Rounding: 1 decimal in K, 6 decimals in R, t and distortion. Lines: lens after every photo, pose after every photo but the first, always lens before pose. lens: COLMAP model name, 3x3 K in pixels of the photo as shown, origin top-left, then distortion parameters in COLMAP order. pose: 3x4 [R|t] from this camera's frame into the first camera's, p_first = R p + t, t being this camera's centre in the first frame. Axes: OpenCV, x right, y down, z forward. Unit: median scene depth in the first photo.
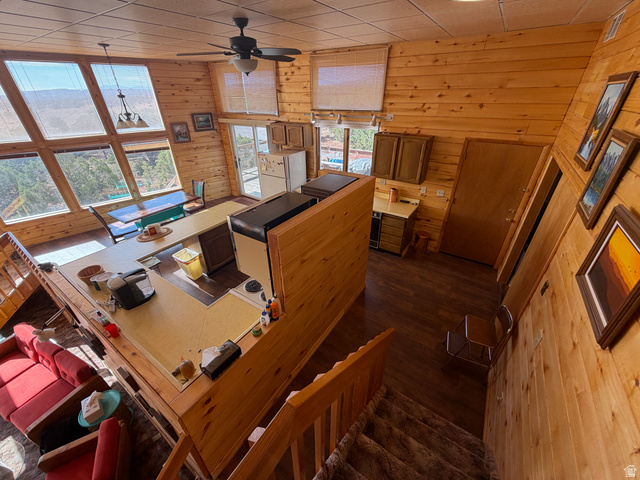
lens RADIAL K [[256.0, 0, 320.1], [0, 256.0, 239.1], [0, 0, 1]] dist [-0.001785, 0.001215]
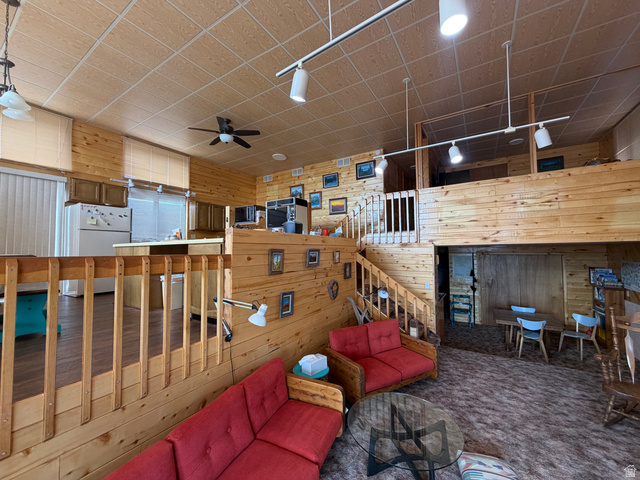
lens RADIAL K [[256.0, 0, 320.2], [0, 256.0, 241.5], [0, 0, 1]] dist [-0.001785, 0.001215]
pose [[-0.023509, 0.045743, 0.998677, -1.413242], [0.506536, 0.861778, -0.027549, 0.230316], [-0.861898, 0.505218, -0.043430, 0.580733]]
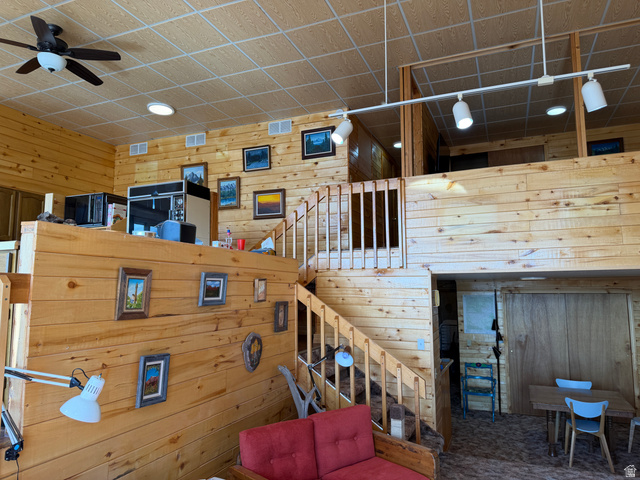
lens RADIAL K [[452.9, 0, 318.9], [0, 452.9, 242.1], [0, 0, 1]] dist [0.047051, -0.051524]
pose [[-0.190793, 0.115581, 0.974802, -1.380883], [0.494401, 0.869211, -0.006295, 0.267074], [-0.848036, 0.480743, -0.222983, 0.571145]]
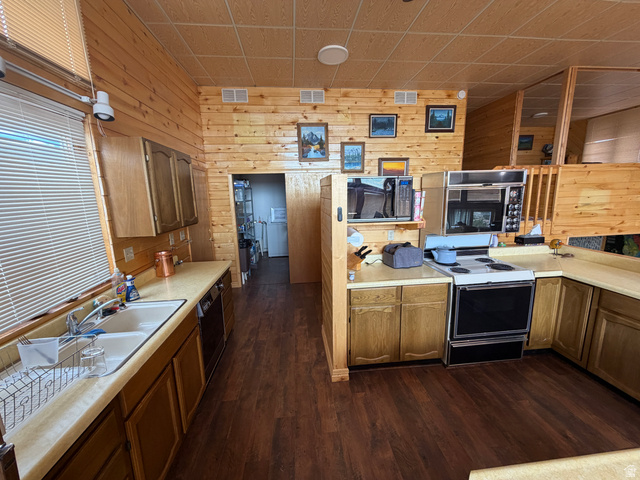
lens RADIAL K [[256.0, 0, 319.5], [0, 256.0, 240.9], [0, 0, 1]] dist [-0.001785, 0.001215]
pose [[-0.637773, -0.115823, 0.761466, -0.355031], [0.409317, 0.786505, 0.462459, -0.373546], [-0.652460, 0.606625, -0.454204, 1.179638]]
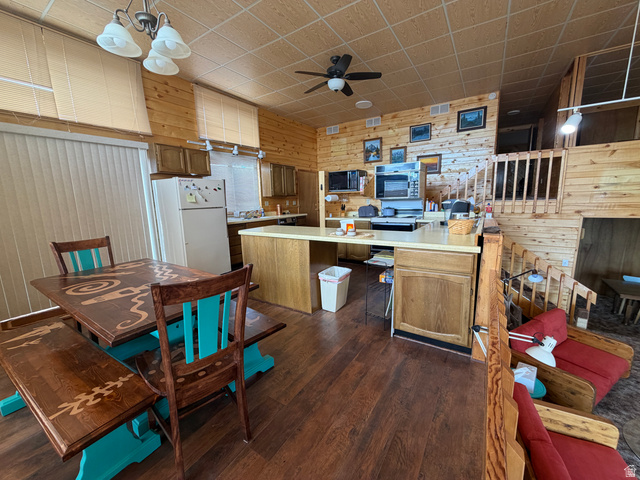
lens RADIAL K [[256.0, 0, 319.1], [0, 256.0, 241.9], [0, 0, 1]] dist [-0.001785, 0.001215]
pose [[-0.009119, -0.159122, 0.987217, -1.236701], [0.521382, 0.841681, 0.140480, -0.129913], [-0.853275, 0.515998, 0.075288, 0.952539]]
